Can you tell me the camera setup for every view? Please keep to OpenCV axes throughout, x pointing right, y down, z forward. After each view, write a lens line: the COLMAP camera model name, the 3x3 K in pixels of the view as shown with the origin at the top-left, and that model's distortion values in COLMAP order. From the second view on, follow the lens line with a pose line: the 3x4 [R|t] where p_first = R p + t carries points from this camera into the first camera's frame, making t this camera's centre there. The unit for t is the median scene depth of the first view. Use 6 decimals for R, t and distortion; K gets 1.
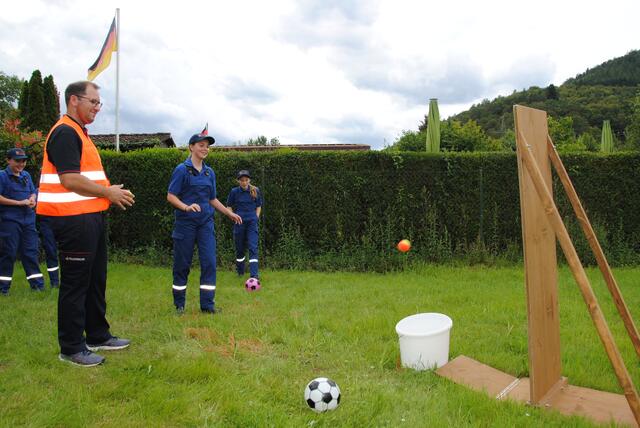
lens RADIAL K [[494.2, 0, 320.0], [0, 494.2, 214.0], [0, 0, 1]] dist [-0.151732, 0.102574]
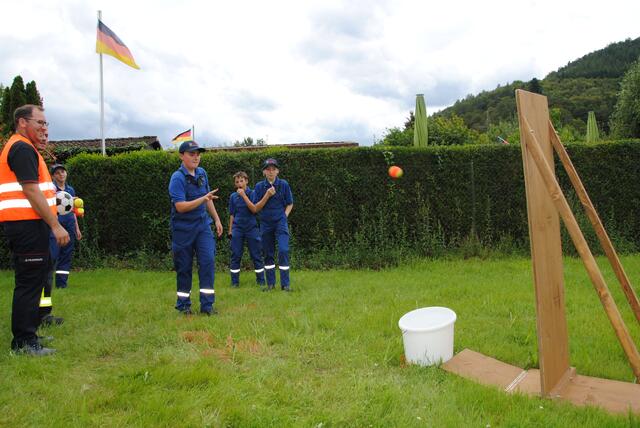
lens RADIAL K [[492.7, 0, 320.0], [0, 492.7, 214.0], [0, 0, 1]] dist [-0.151142, 0.100490]
pose [[0.999228, -0.031378, 0.023631, -0.008099], [0.031360, 0.999507, 0.001151, 0.003772], [-0.023655, -0.000409, 0.999720, 0.013925]]
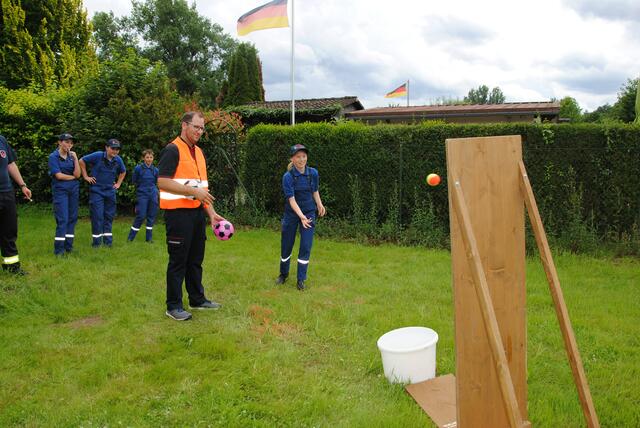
lens RADIAL K [[492.7, 0, 320.0], [0, 492.7, 214.0], [0, 0, 1]] dist [-0.151142, 0.100490]
pose [[0.907889, 0.054083, -0.415707, 0.198669], [-0.013309, 0.994862, 0.100363, -0.059750], [0.418999, -0.085586, 0.903944, 0.008621]]
